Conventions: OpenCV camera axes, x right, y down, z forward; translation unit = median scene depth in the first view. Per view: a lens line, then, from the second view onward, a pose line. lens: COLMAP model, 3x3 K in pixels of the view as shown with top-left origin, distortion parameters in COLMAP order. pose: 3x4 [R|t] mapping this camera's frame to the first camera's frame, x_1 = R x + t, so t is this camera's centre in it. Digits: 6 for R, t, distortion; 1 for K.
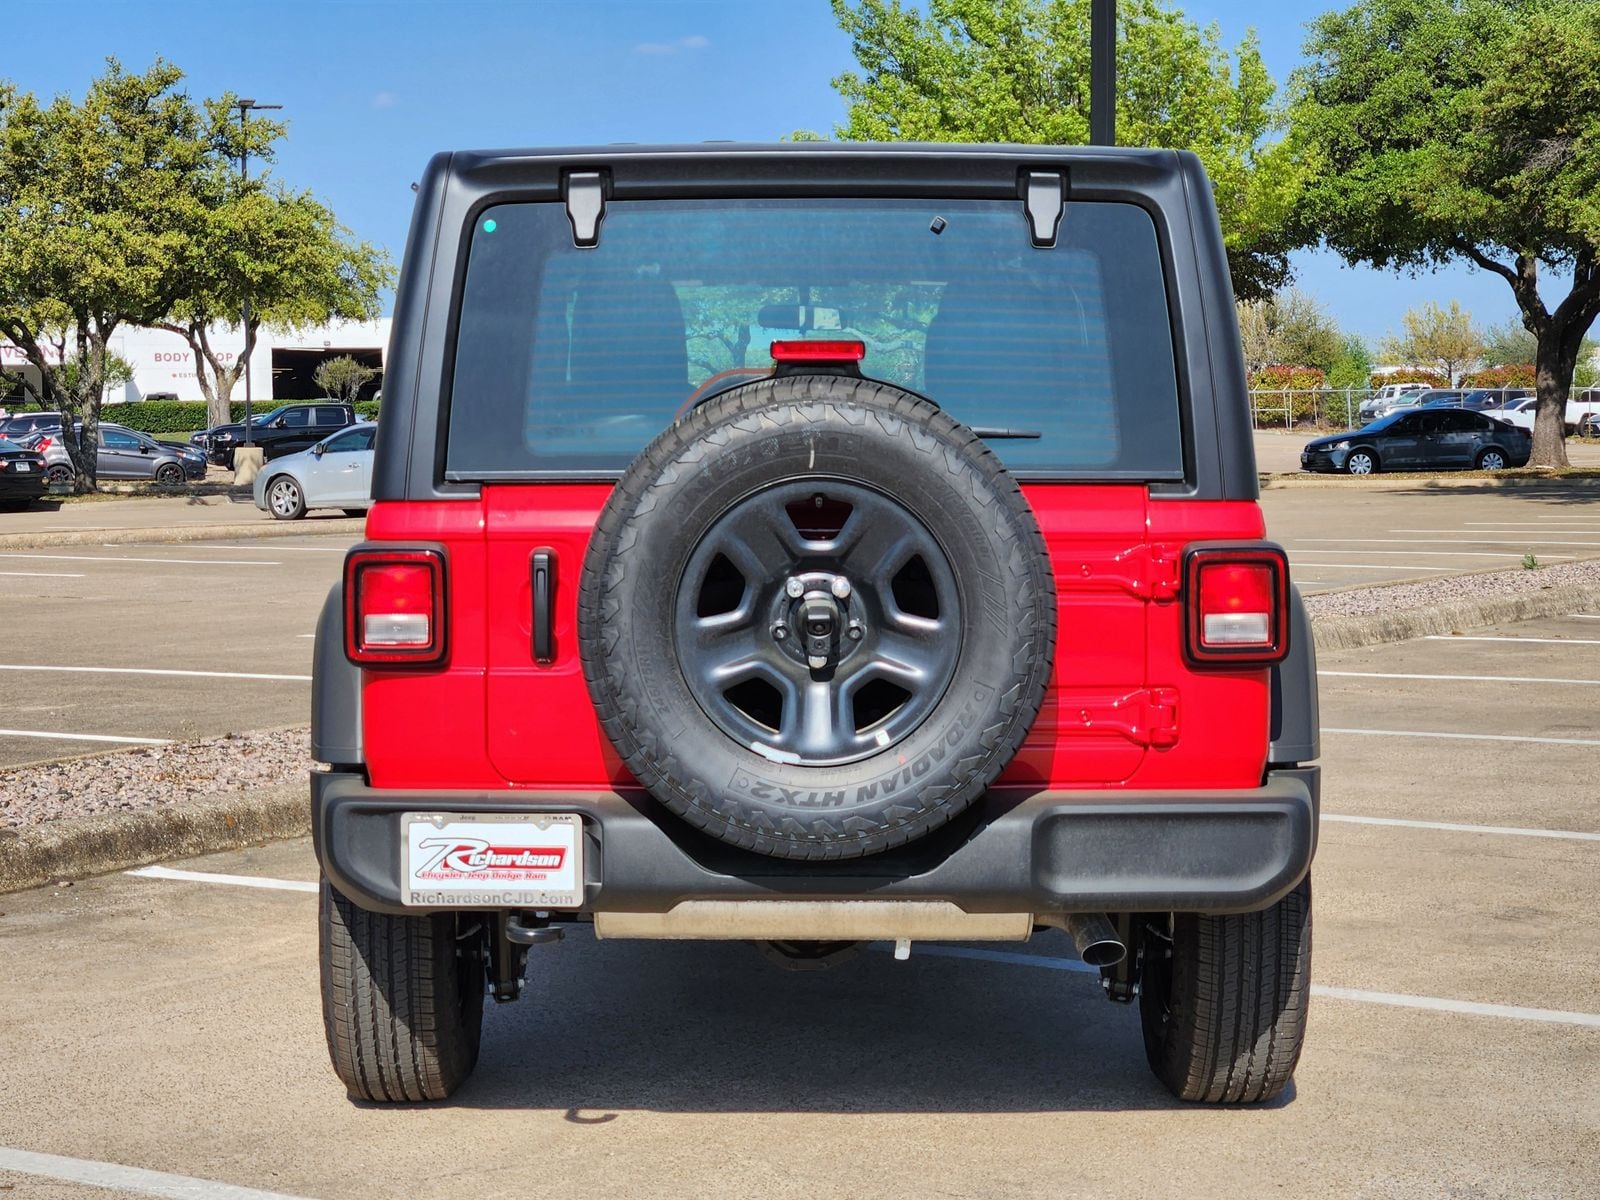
lens RADIAL K [[3001.2, 0, 800.0], [0, 3001.2, 600.0], [0, 0, 1]] dist [-0.432944, 3.971941]
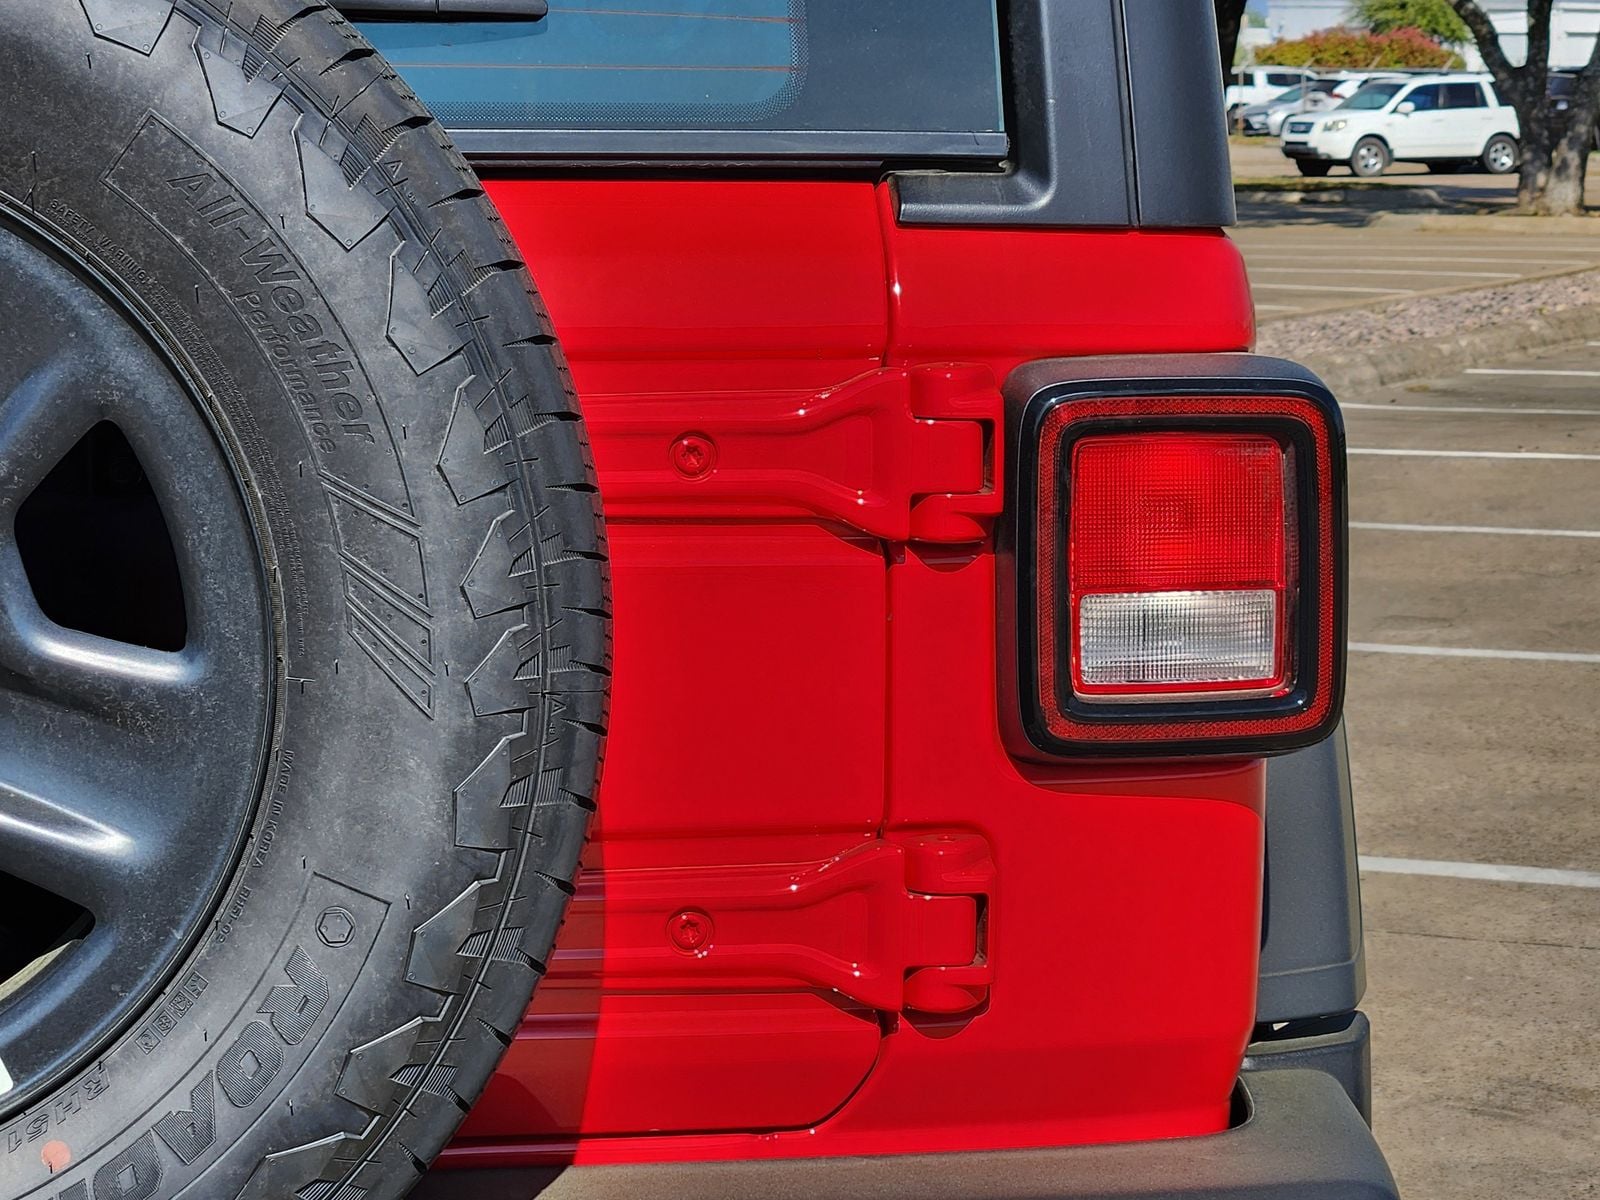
lens RADIAL K [[4010.5, 0, 800.0], [0, 4010.5, 600.0], [0, 0, 1]] dist [-0.063185, 0.535303]
pose [[0.989087, -0.008561, 0.147082, 0.044950], [-0.000515, 0.998103, 0.061557, -0.020235], [-0.147330, -0.060961, 0.987207, 0.584647]]
